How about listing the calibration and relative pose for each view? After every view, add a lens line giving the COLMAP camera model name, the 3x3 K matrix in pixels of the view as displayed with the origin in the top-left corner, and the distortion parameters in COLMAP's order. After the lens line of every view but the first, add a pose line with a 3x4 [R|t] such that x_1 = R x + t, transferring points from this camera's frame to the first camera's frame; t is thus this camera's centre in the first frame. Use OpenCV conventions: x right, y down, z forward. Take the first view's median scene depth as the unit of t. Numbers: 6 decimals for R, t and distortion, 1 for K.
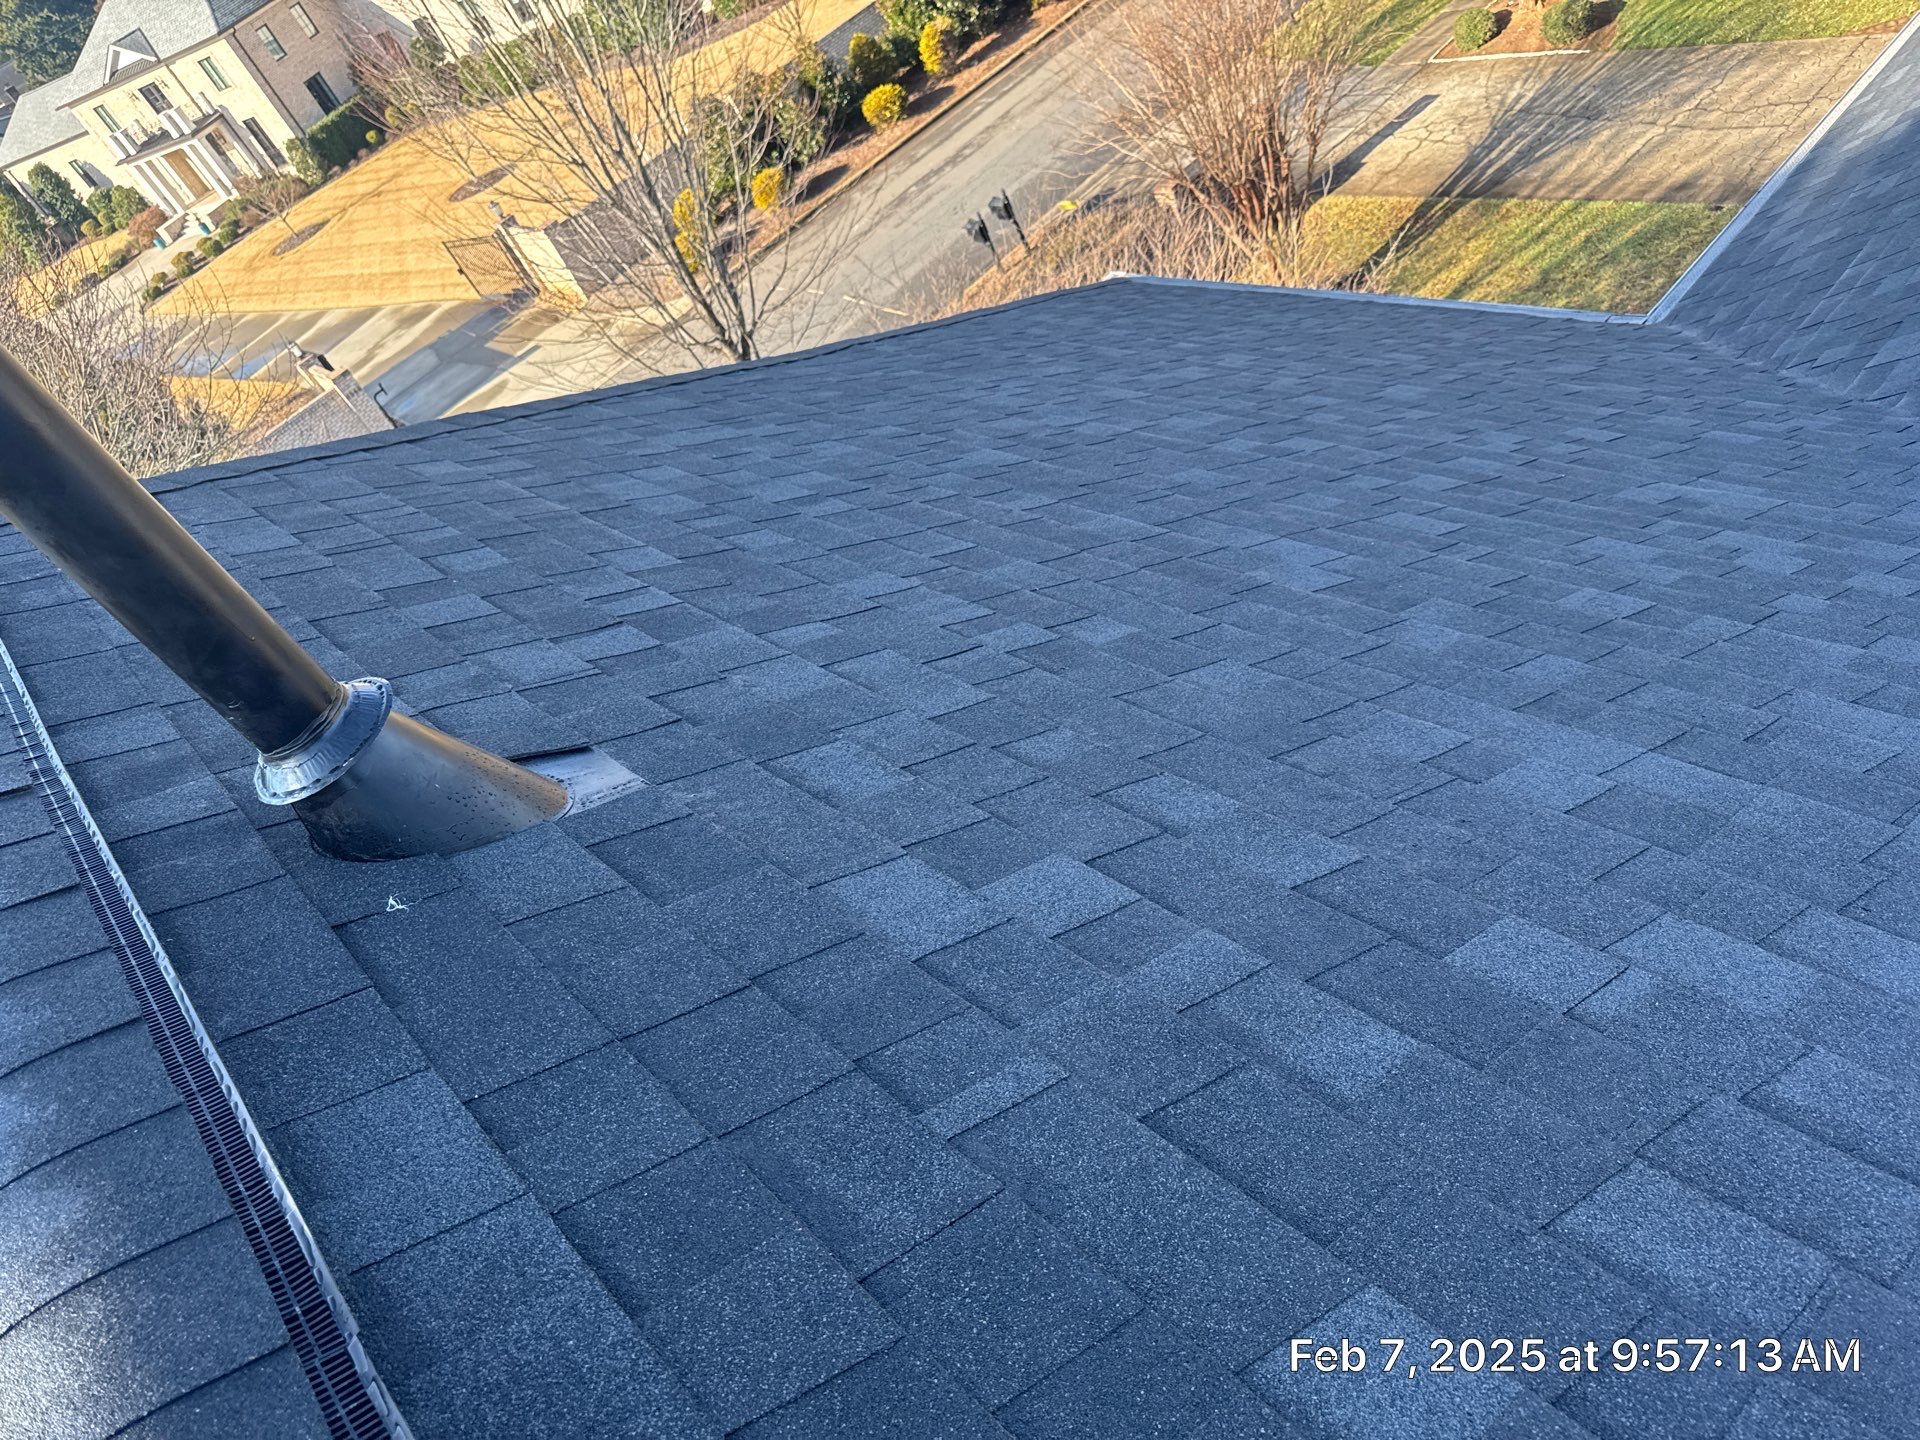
lens RADIAL K [[1366.5, 0, 960.4], [0, 1366.5, 727.5], [0, 0, 1]] dist [0.025708, -0.037351]
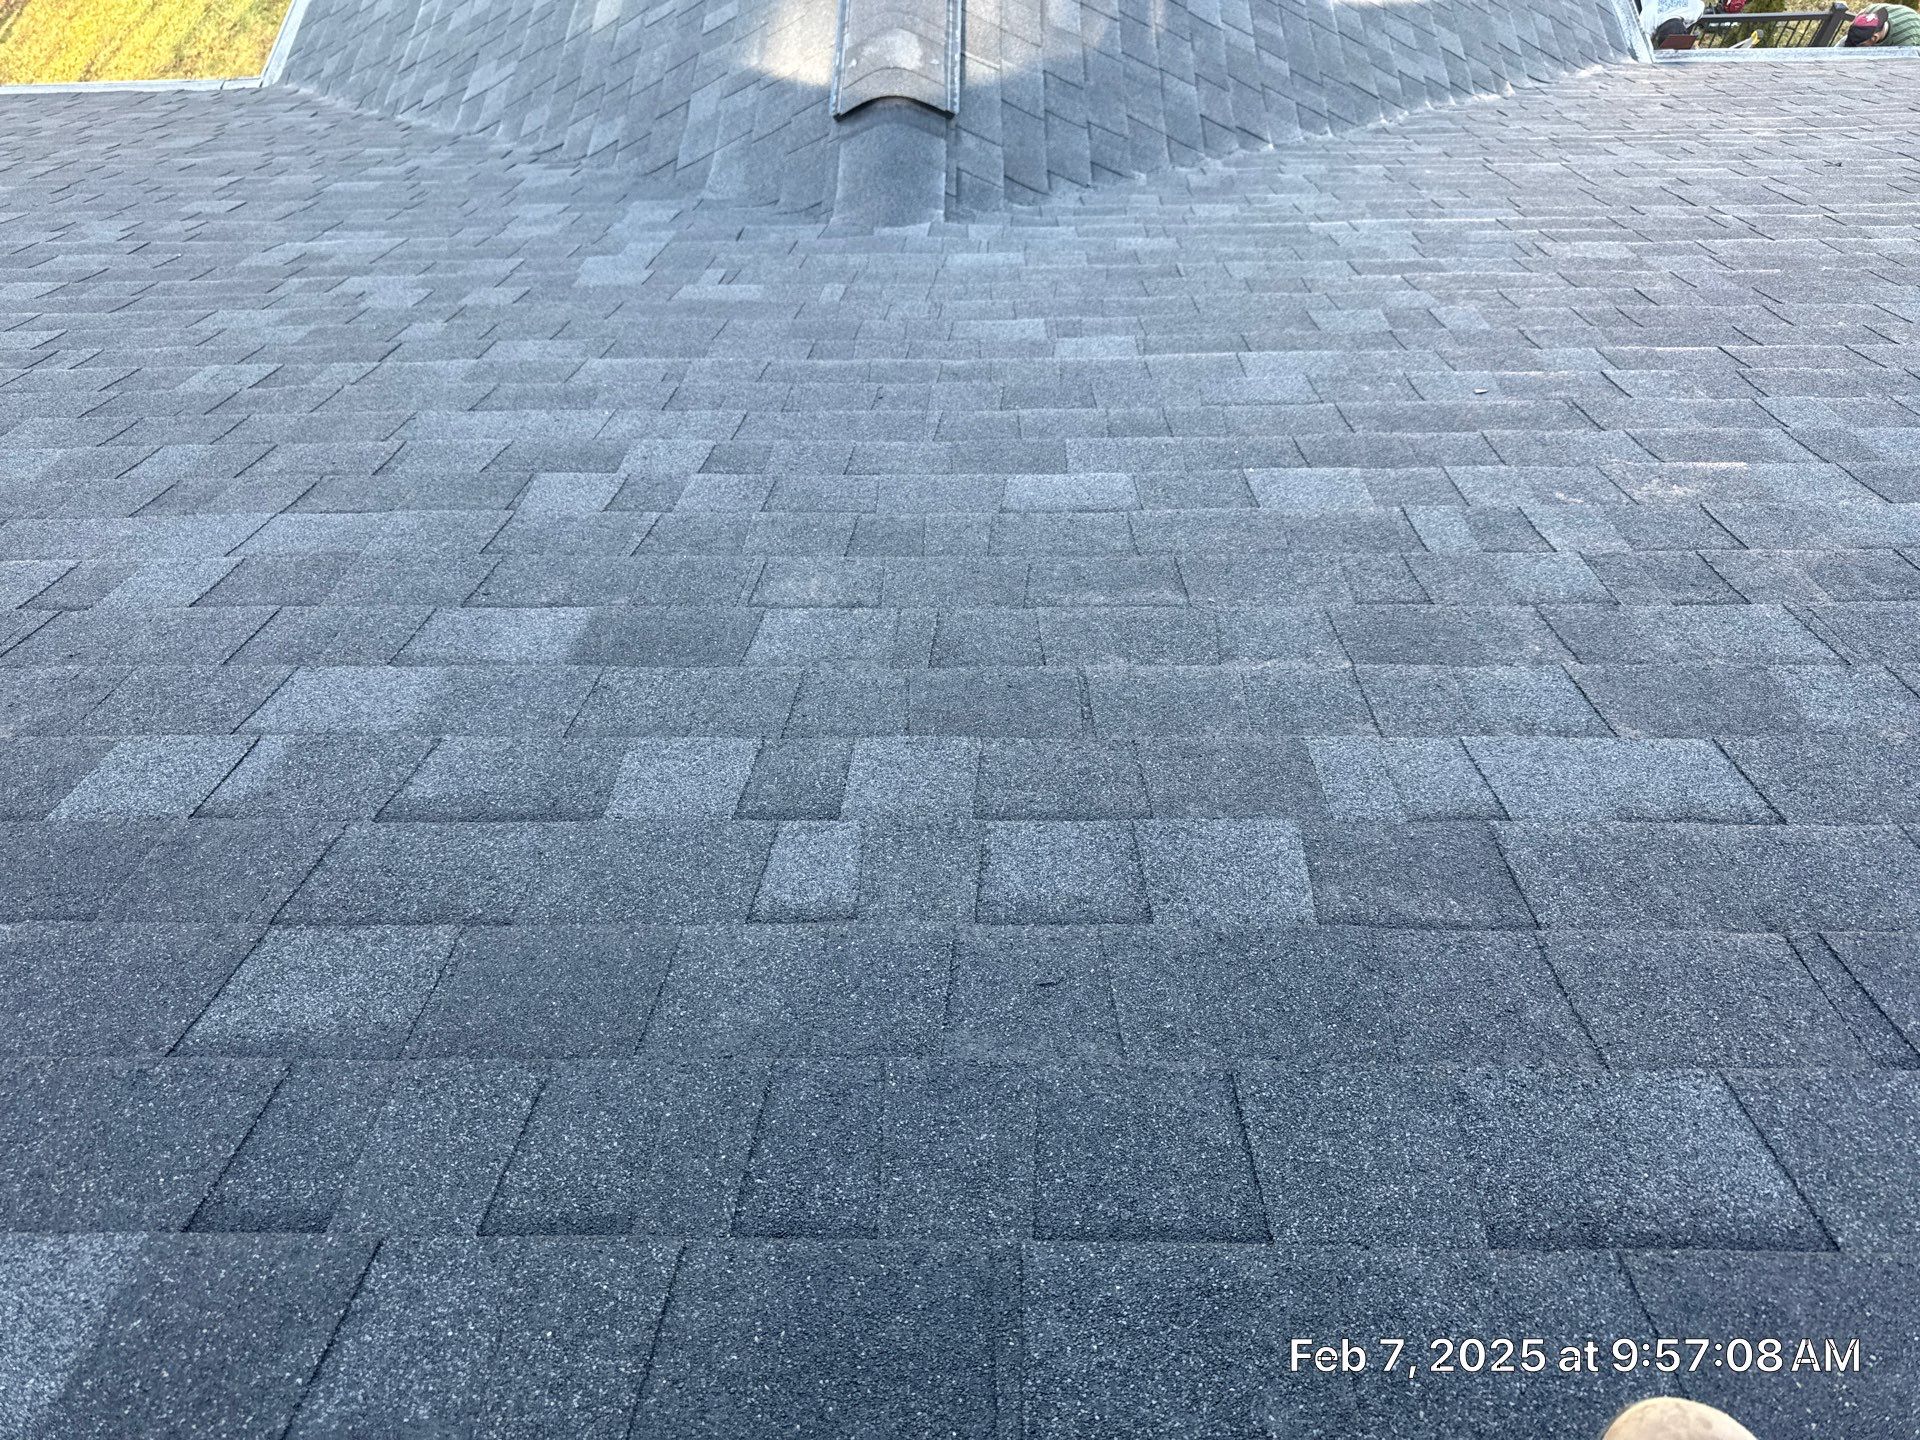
lens RADIAL K [[1366.5, 0, 957.4], [0, 1366.5, 731.1], [0, 0, 1]] dist [0.025708, -0.037351]
pose [[0.655501, -0.405287, 0.637229, 0.073555], [0.309339, 0.913856, 0.263015, 0.025588], [-0.688932, 0.024713, 0.724405, -0.003478]]
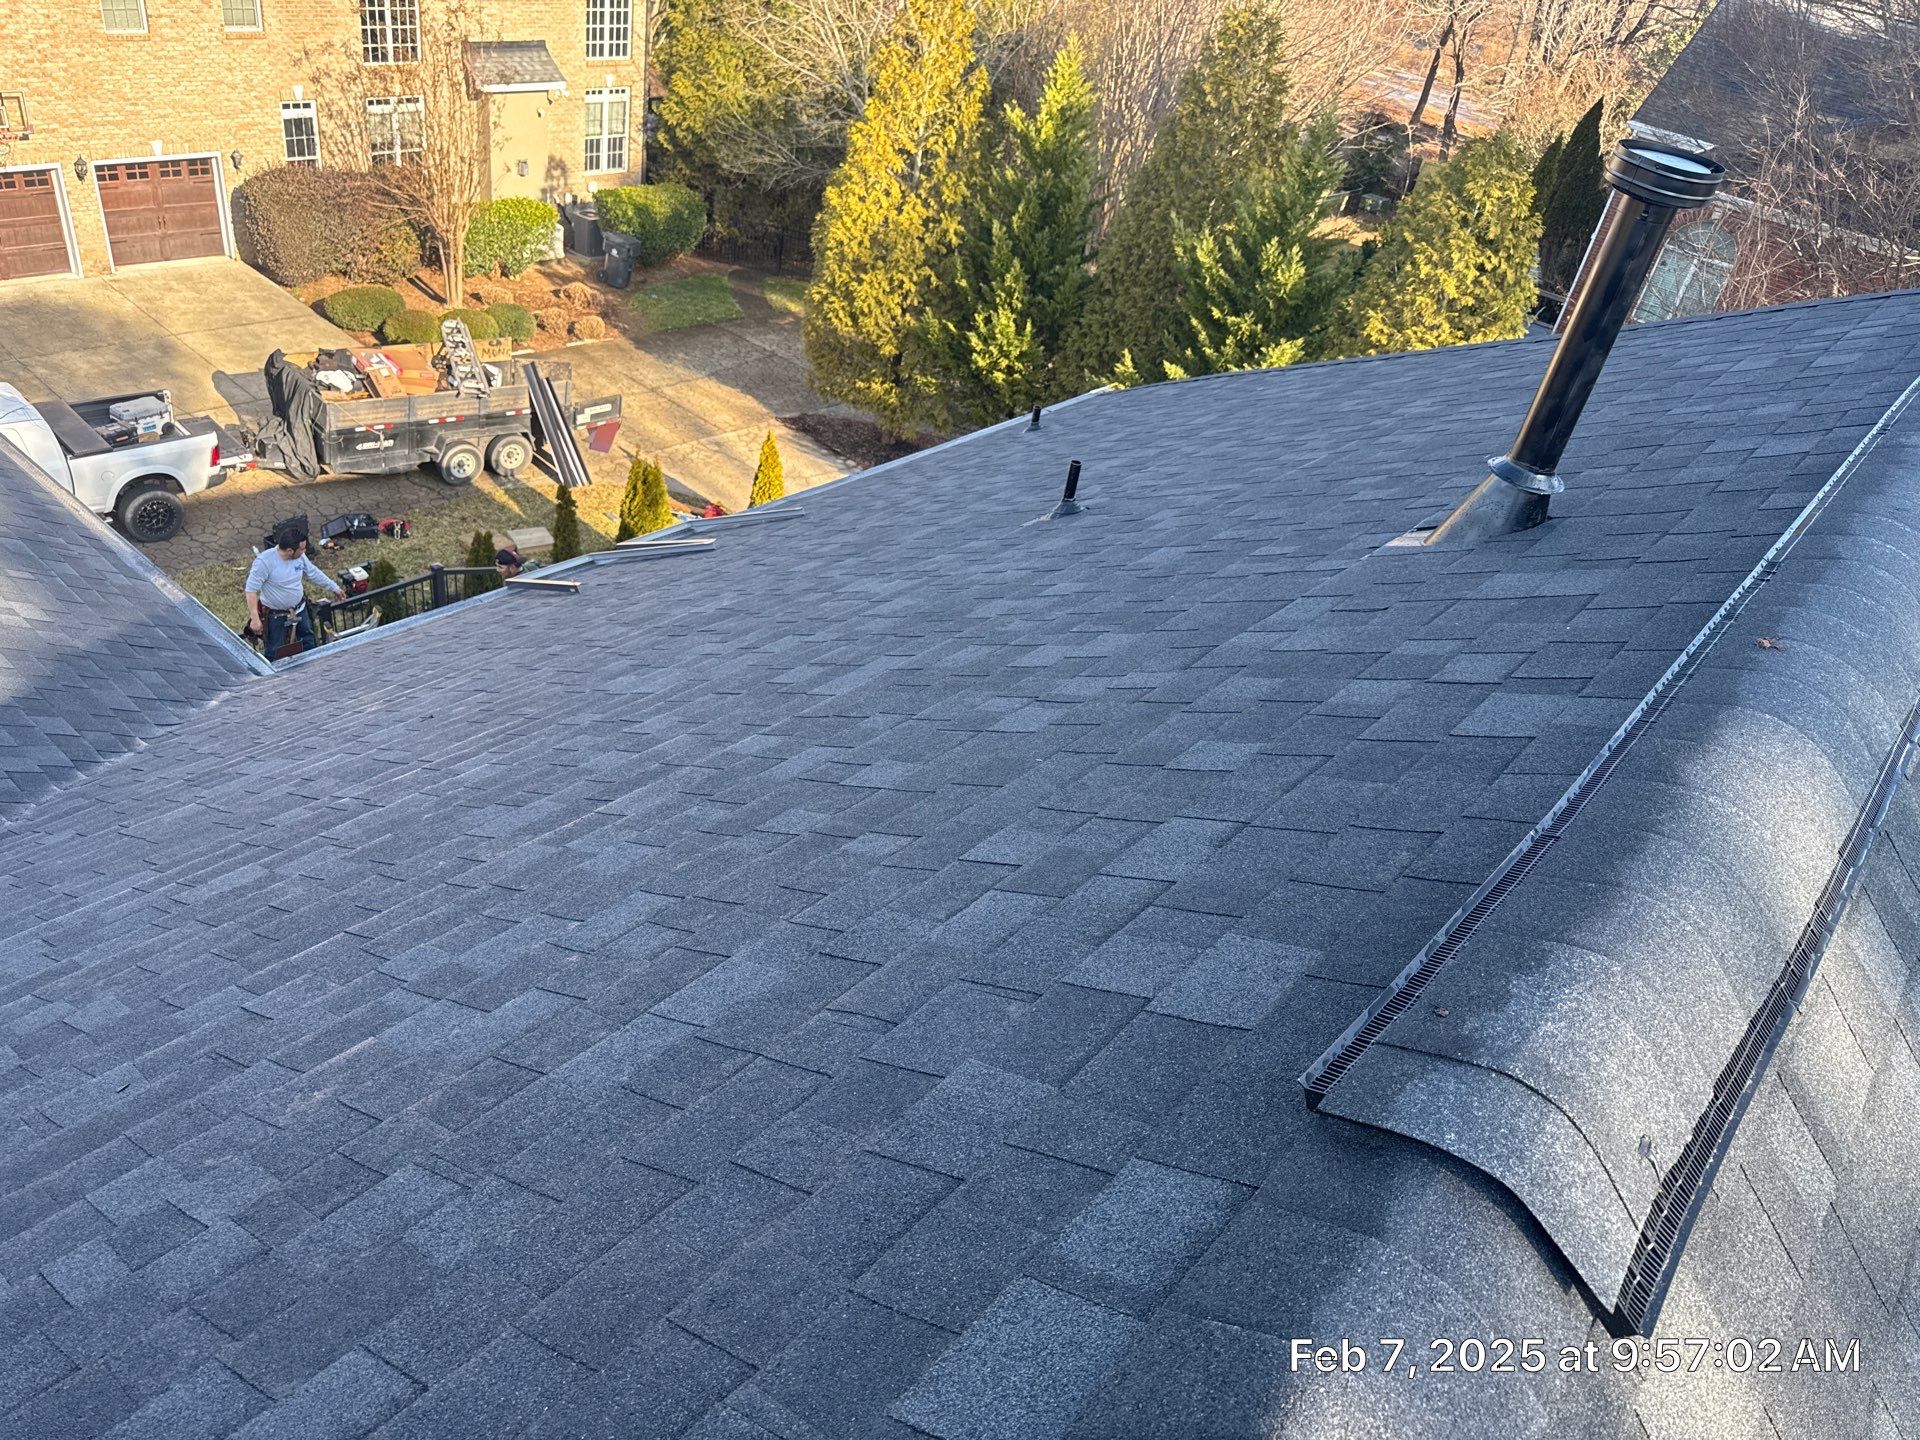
lens RADIAL K [[1366.5, 0, 972.8], [0, 1366.5, 712.3], [0, 0, 1]] dist [0.025708, -0.037351]
pose [[-0.186114, -0.220482, 0.957470, 0.075521], [0.579499, 0.762318, 0.288187, 0.037980], [-0.793437, 0.608489, -0.014109, -0.104808]]
